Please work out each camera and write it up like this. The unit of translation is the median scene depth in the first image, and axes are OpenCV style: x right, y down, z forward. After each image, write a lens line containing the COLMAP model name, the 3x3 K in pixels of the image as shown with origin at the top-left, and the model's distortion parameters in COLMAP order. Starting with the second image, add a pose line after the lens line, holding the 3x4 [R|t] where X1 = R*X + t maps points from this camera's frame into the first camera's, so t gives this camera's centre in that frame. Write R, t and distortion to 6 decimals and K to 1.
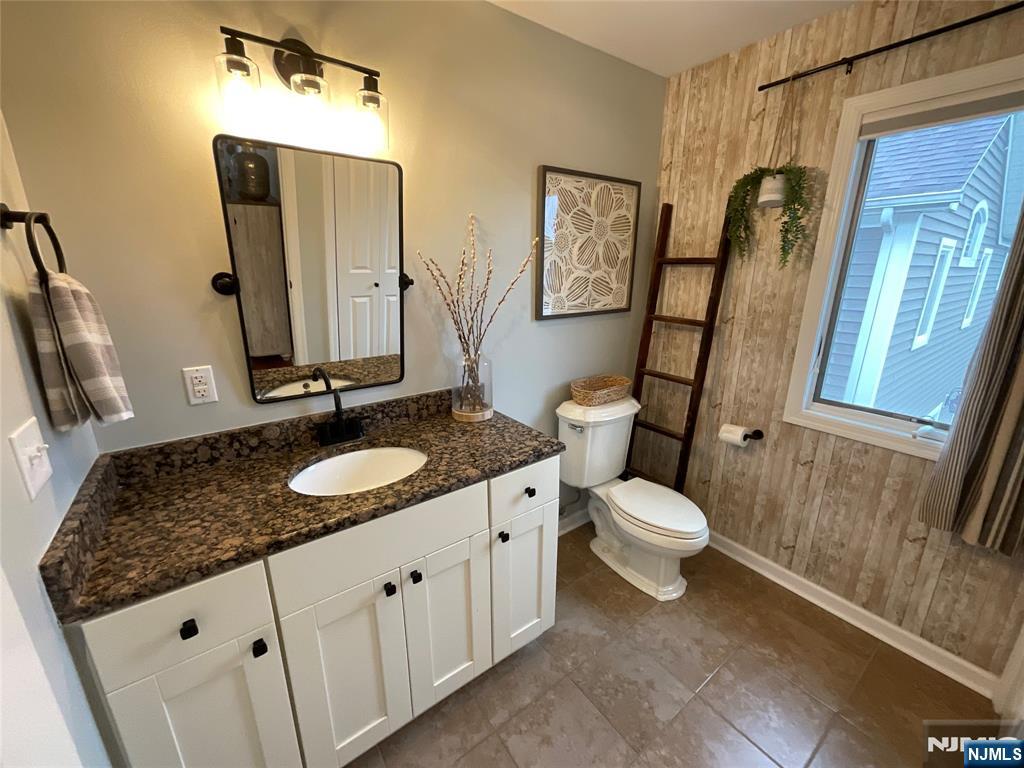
lens RADIAL K [[414.1, 0, 513.7], [0, 414.1, 382.9], [0, 0, 1]] dist [-0.001044, -0.000221]
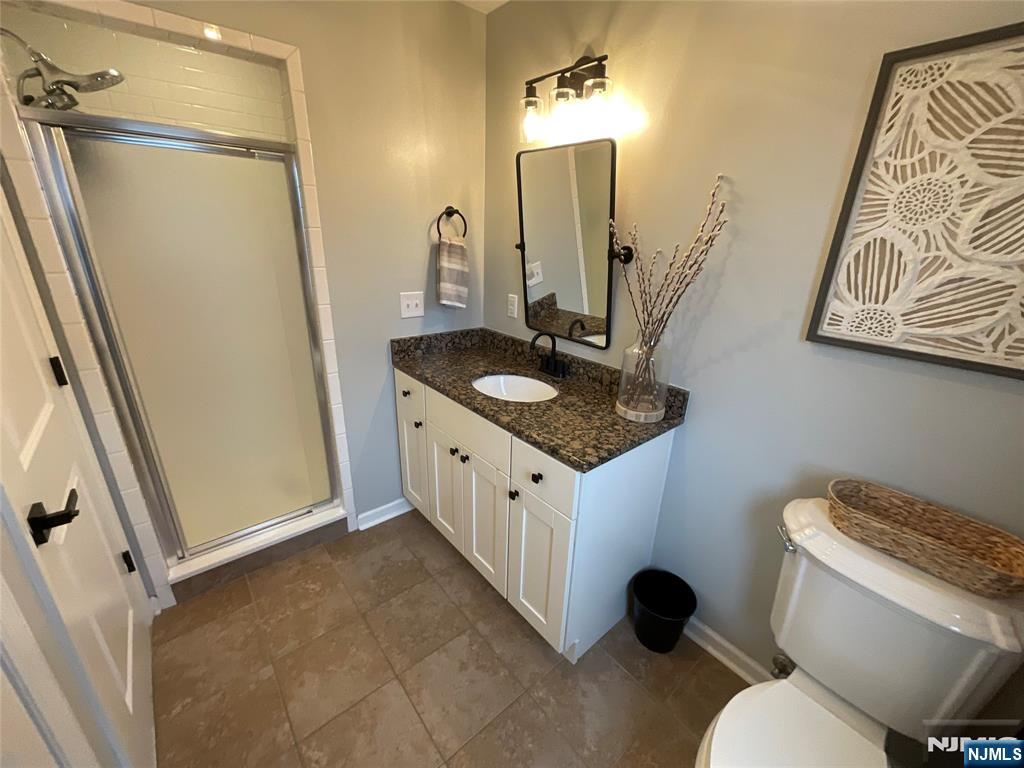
lens RADIAL K [[414.1, 0, 514.1], [0, 414.1, 380.8], [0, 0, 1]] dist [-0.001044, -0.000221]
pose [[0.066146, 0.340442, -0.937936, 0.840960], [-0.298948, 0.903576, 0.306888, -0.214050], [0.951974, 0.260095, 0.161543, 0.717058]]
